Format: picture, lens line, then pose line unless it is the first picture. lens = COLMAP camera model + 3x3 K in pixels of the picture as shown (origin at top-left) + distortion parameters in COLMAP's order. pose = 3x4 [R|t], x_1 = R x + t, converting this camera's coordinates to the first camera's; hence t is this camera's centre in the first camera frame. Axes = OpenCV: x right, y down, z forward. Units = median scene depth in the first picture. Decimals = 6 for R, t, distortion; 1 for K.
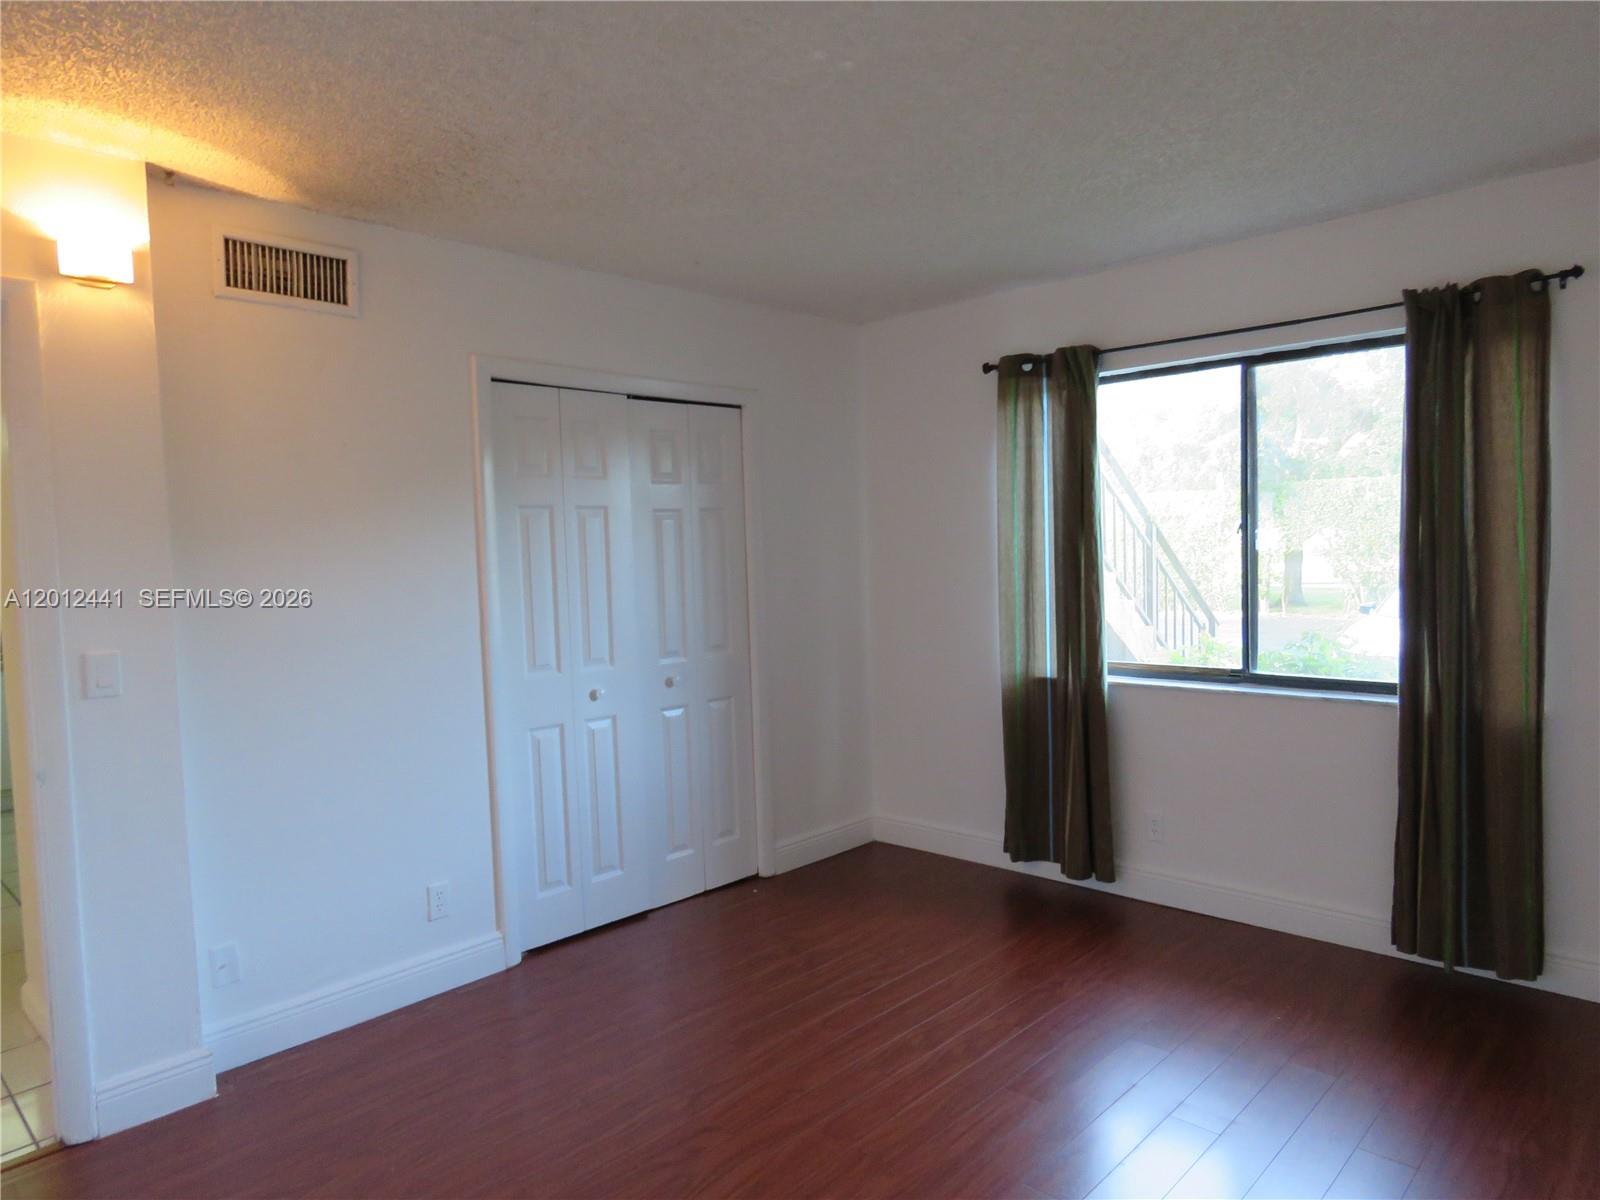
lens RADIAL K [[1024.3, 0, 800.0], [0, 1024.3, 600.0], [0, 0, 1]] dist [-0.007785, 0.001341]
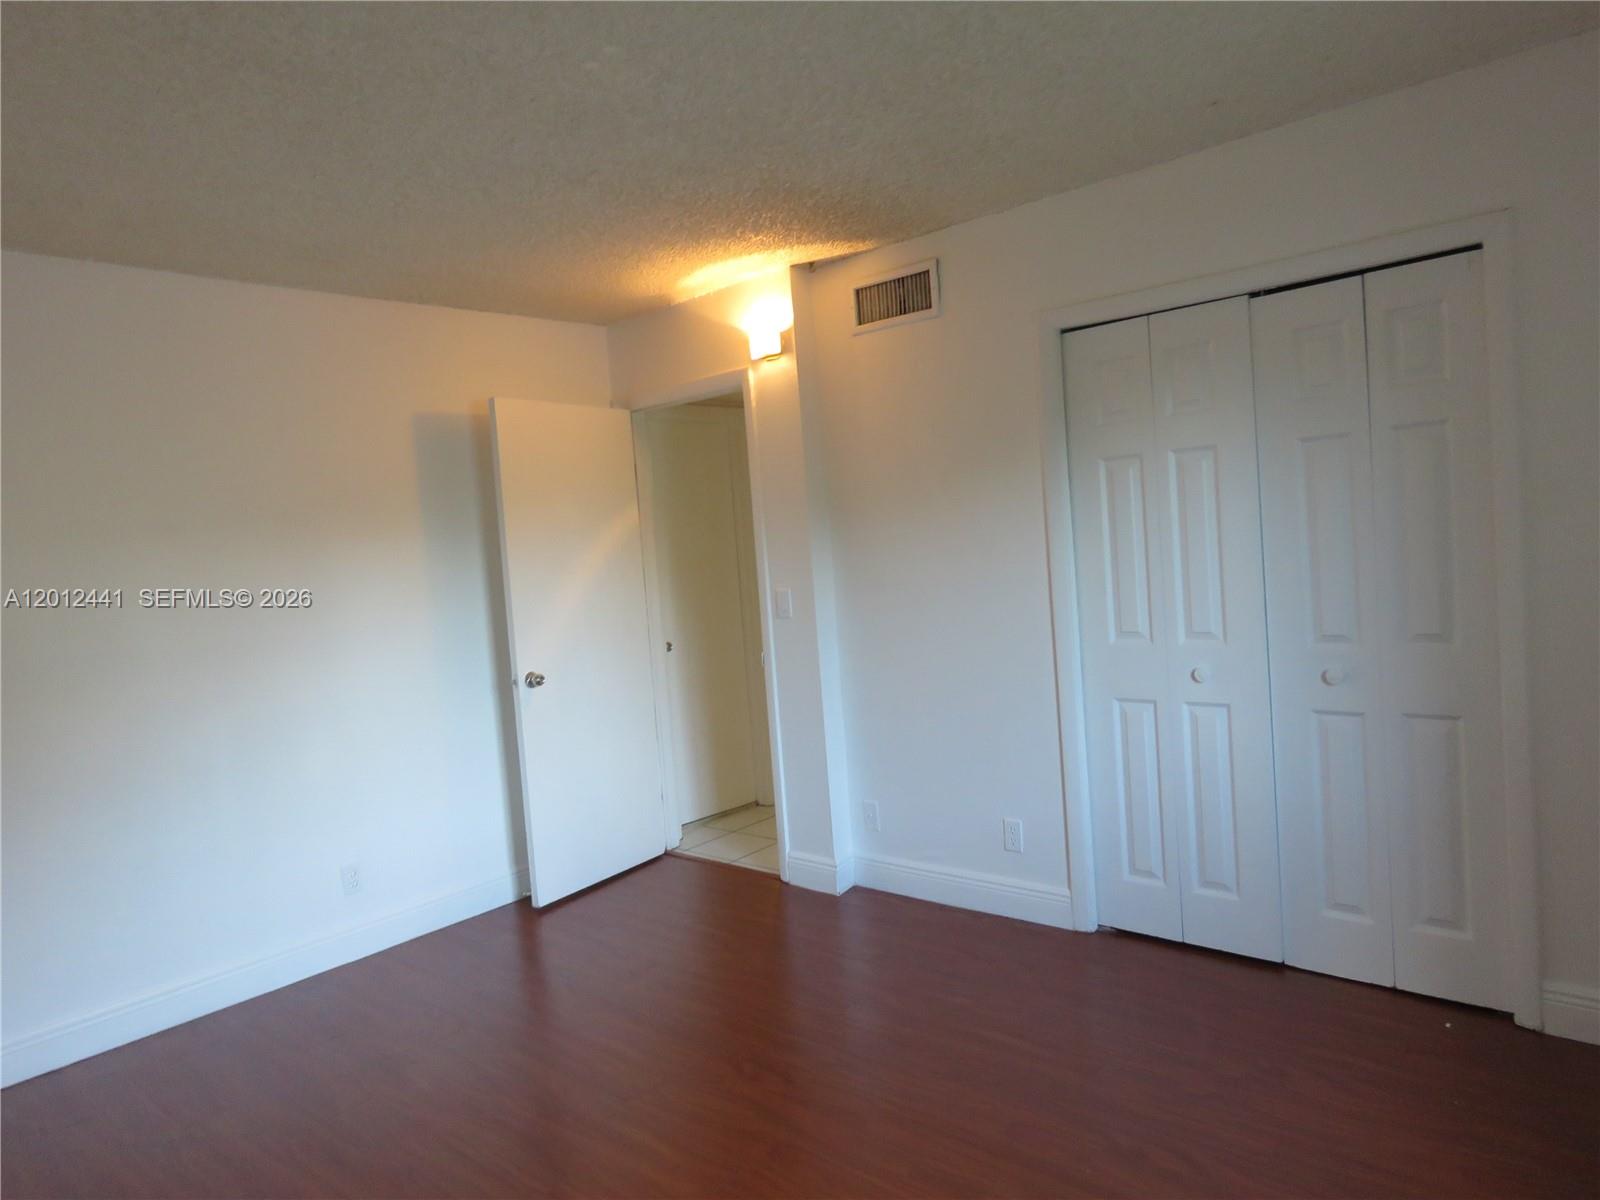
lens RADIAL K [[1024.3, 0, 800.0], [0, 1024.3, 600.0], [0, 0, 1]] dist [-0.007785, 0.001341]
pose [[0.034003, 0.084762, -0.995821, 0.634909], [0.022022, 0.996092, 0.085537, -0.048424], [0.999179, -0.024839, 0.032004, 0.673241]]
